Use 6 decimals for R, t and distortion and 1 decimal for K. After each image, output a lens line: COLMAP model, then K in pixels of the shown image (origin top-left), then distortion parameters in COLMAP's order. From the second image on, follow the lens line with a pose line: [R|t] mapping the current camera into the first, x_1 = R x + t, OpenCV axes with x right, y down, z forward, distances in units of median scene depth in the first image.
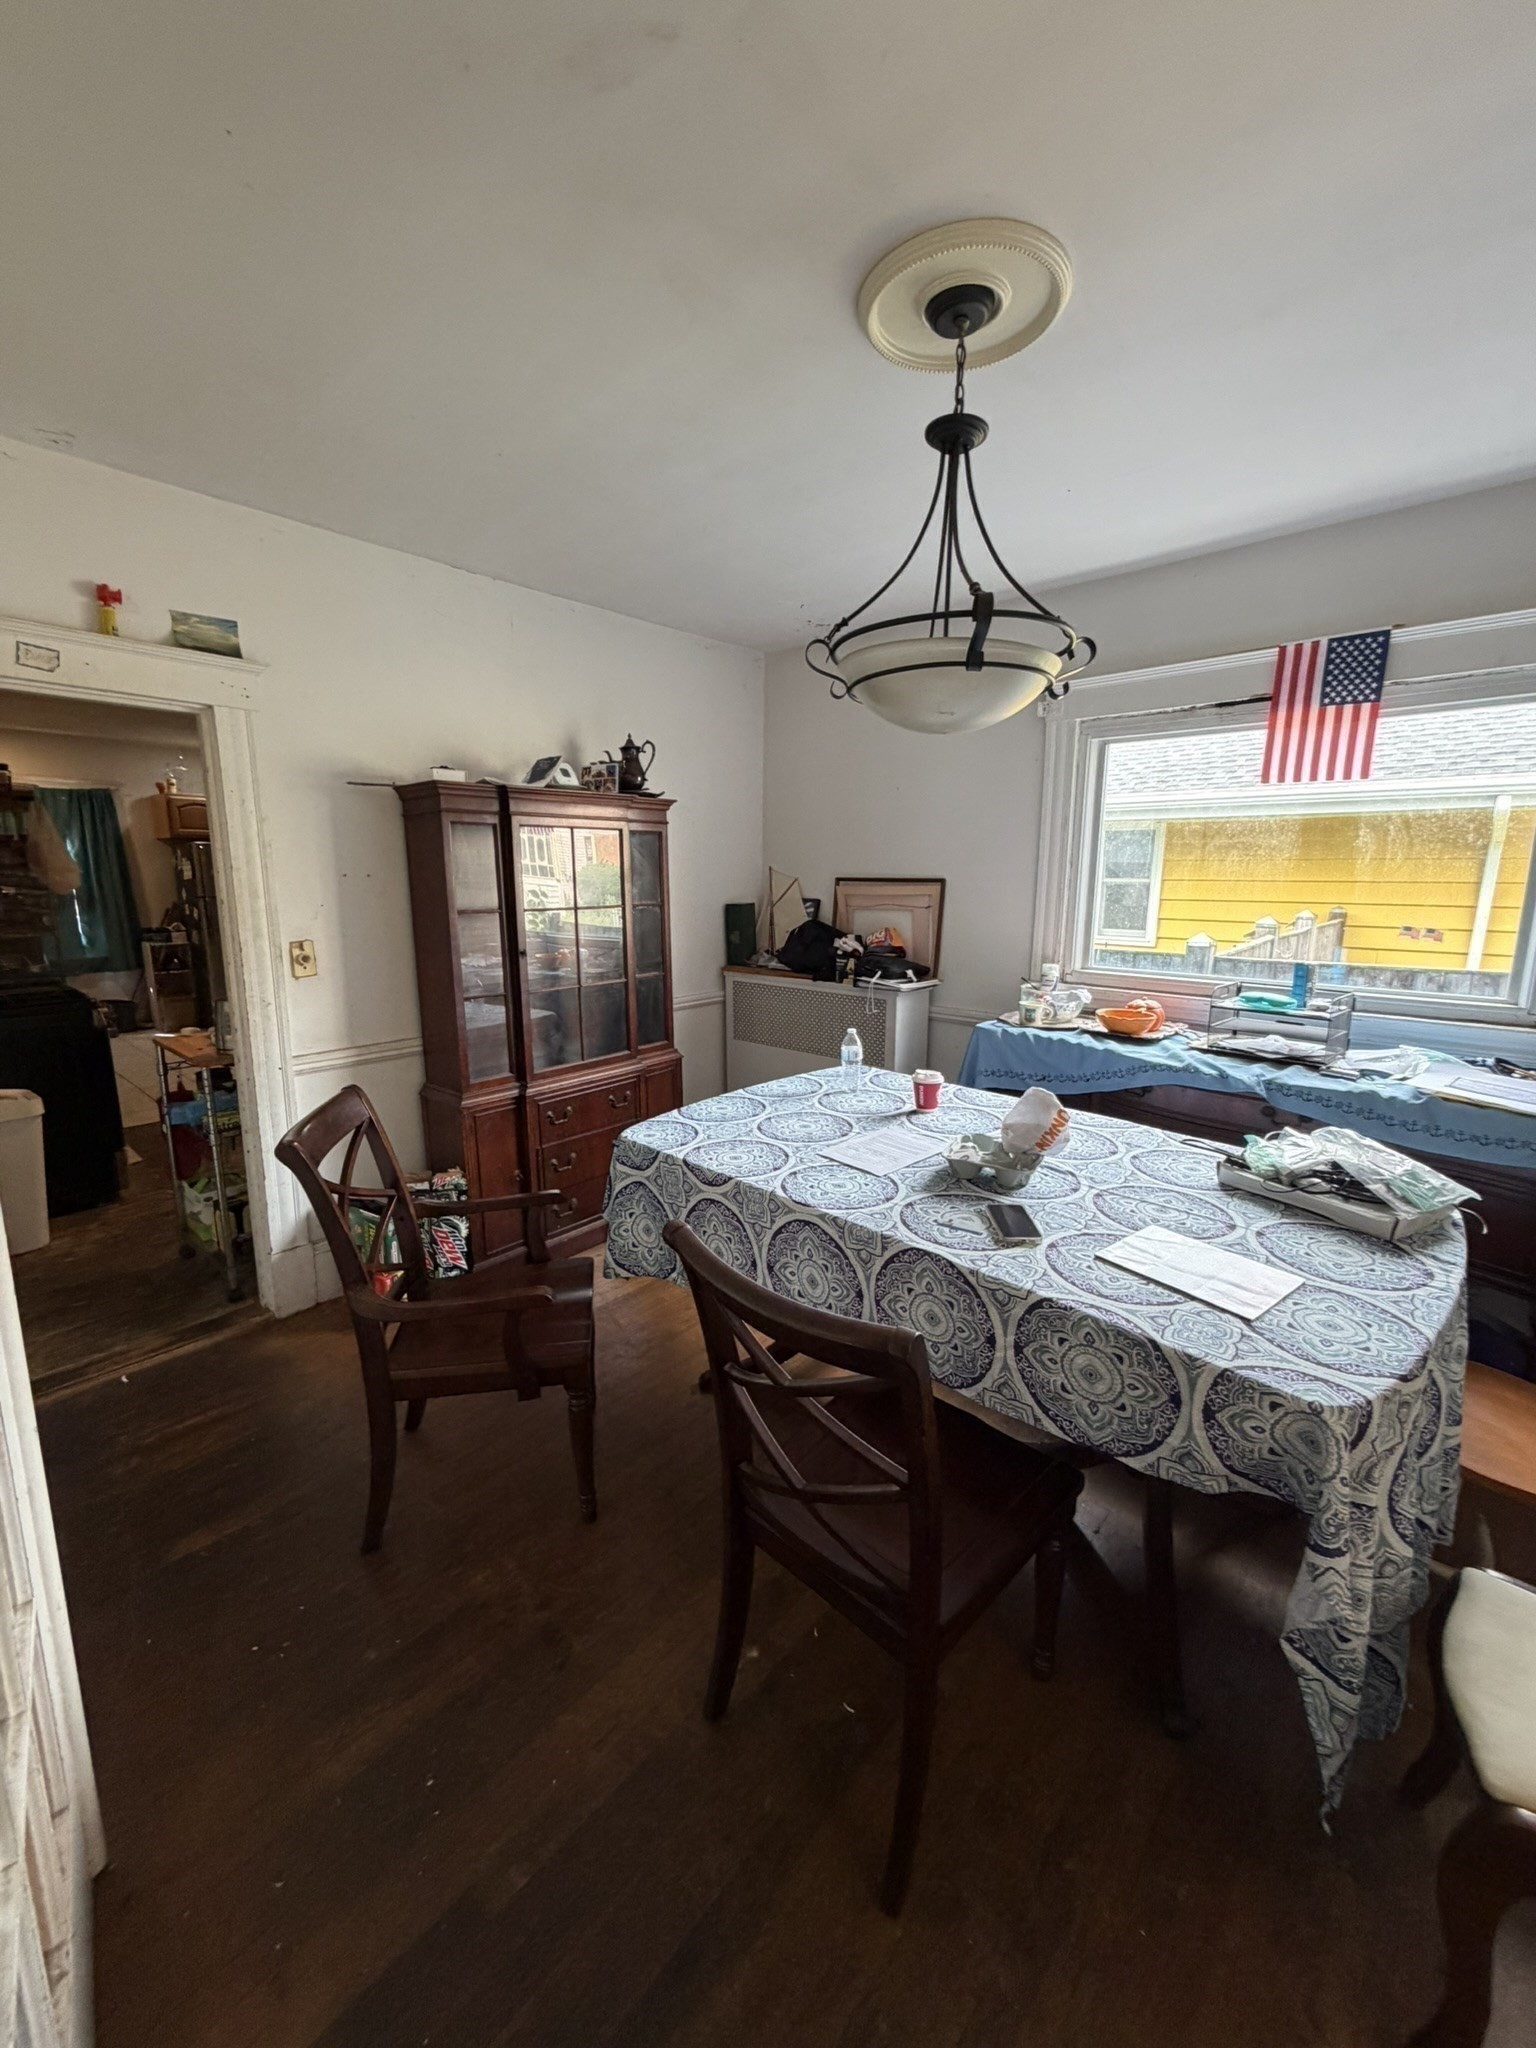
lens RADIAL K [[814.8, 0, 761.3], [0, 814.8, 1021.2], [0, 0, 1]] dist [0.001034, 0.000313]
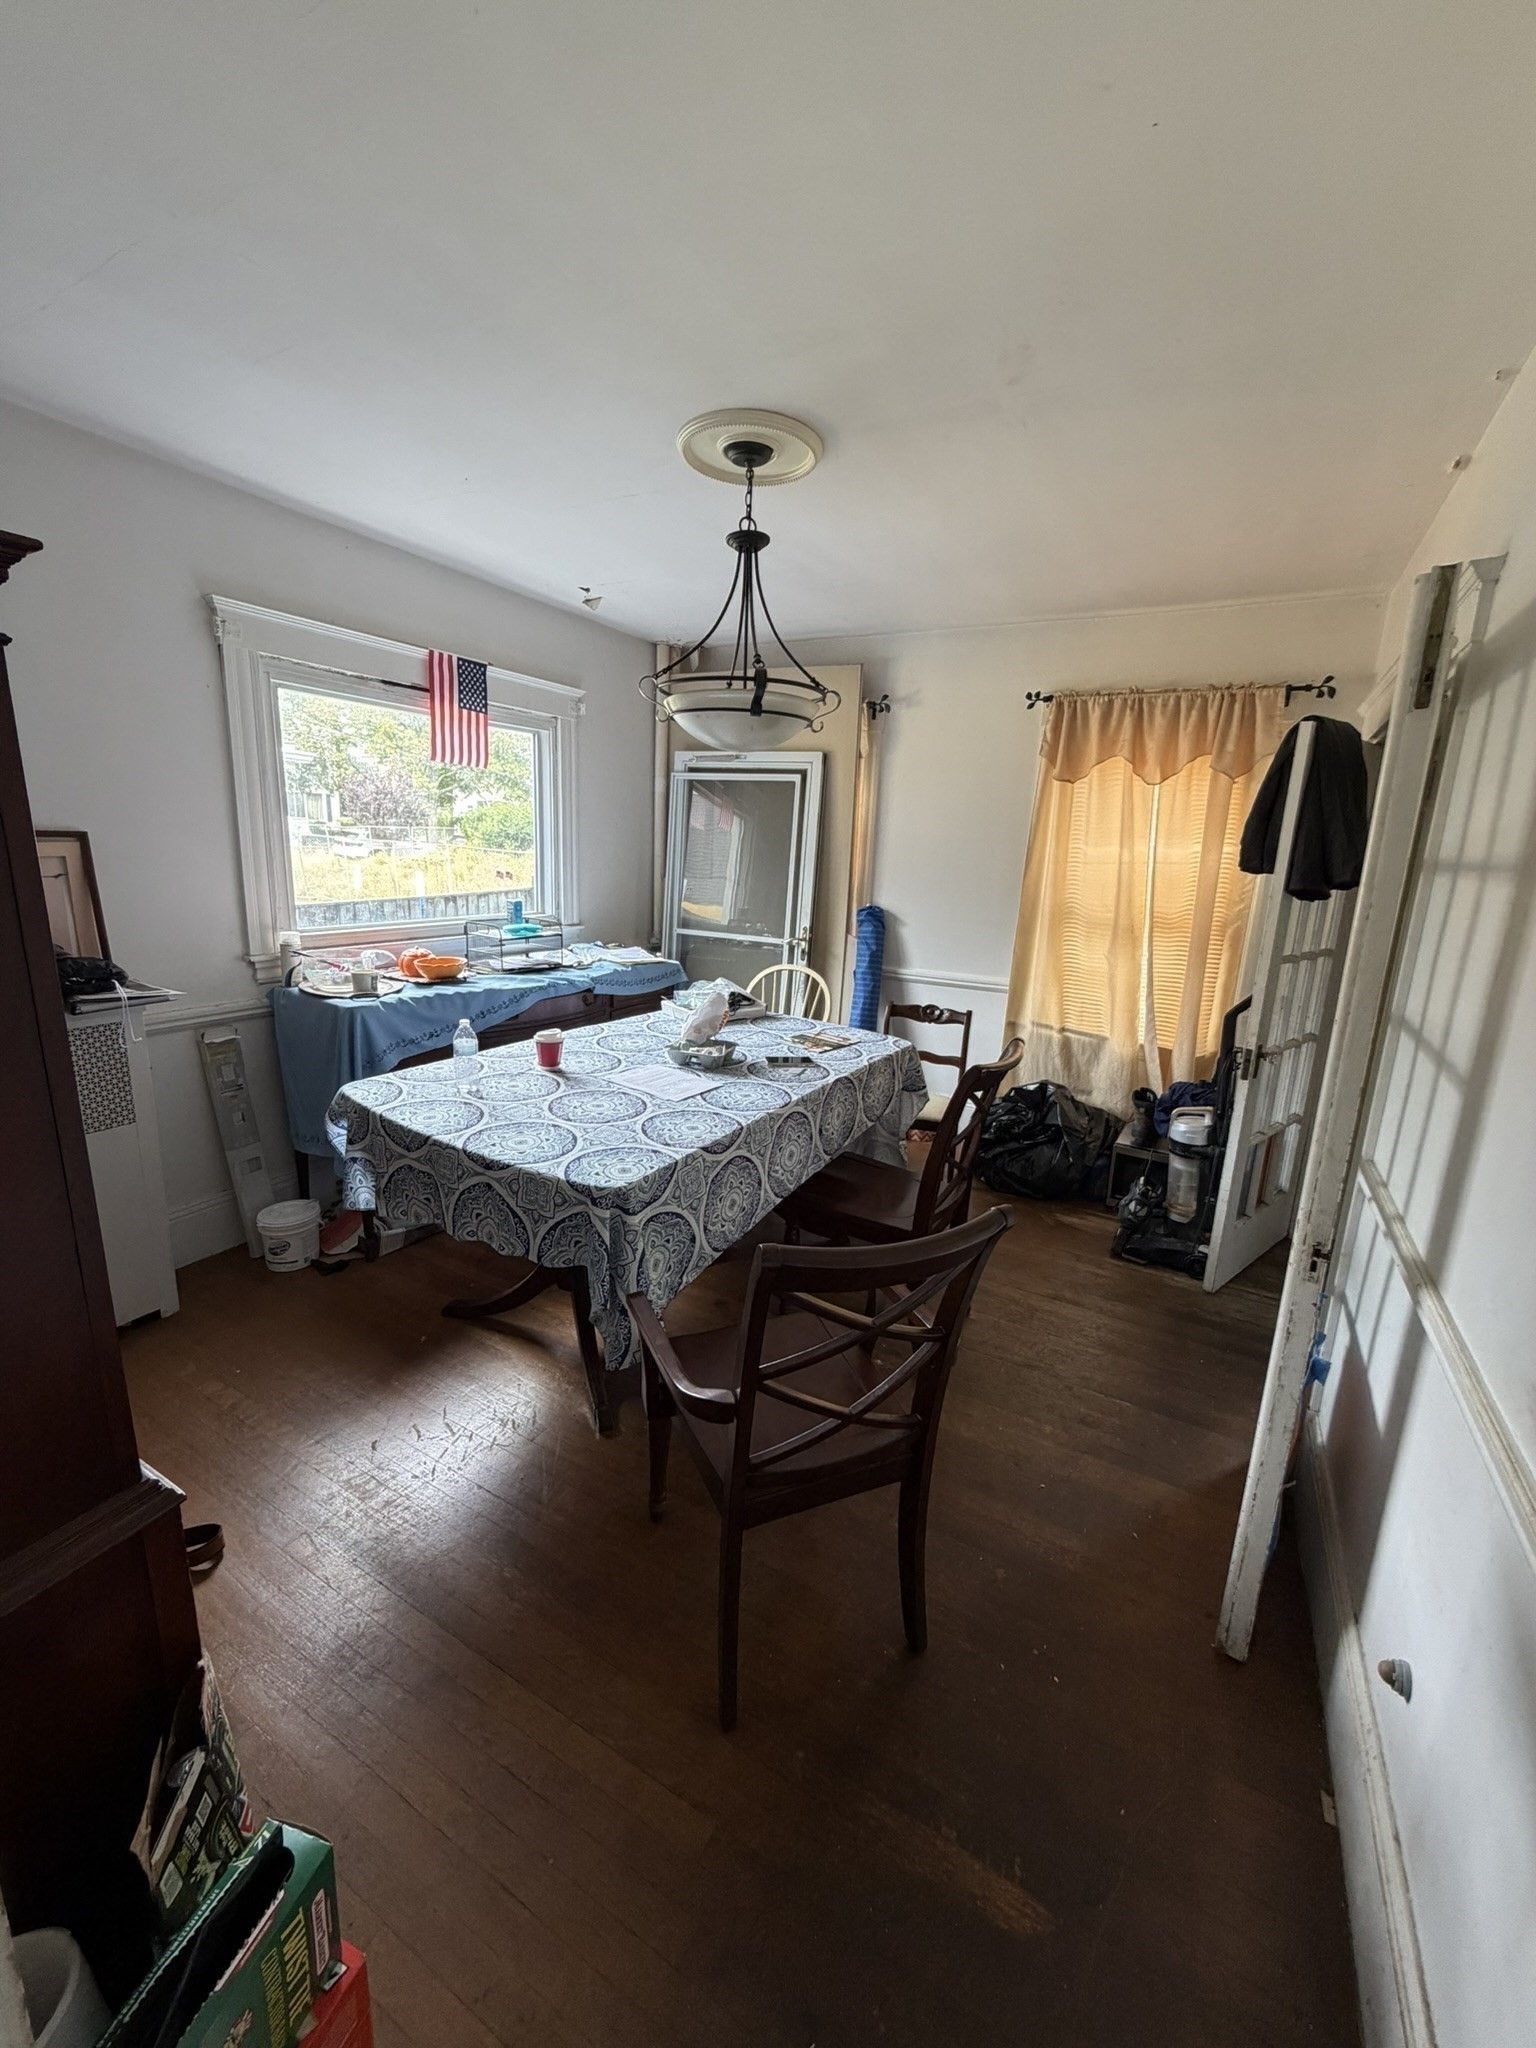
lens RADIAL K [[814.8, 0, 770.5], [0, 814.8, 1018.9], [0, 0, 1]] dist [0.001034, 0.000313]
pose [[-0.226506, -0.224084, 0.947882, -0.843180], [0.133571, 0.956835, 0.258119, -0.184694], [-0.964808, 0.185075, -0.186798, 0.897006]]
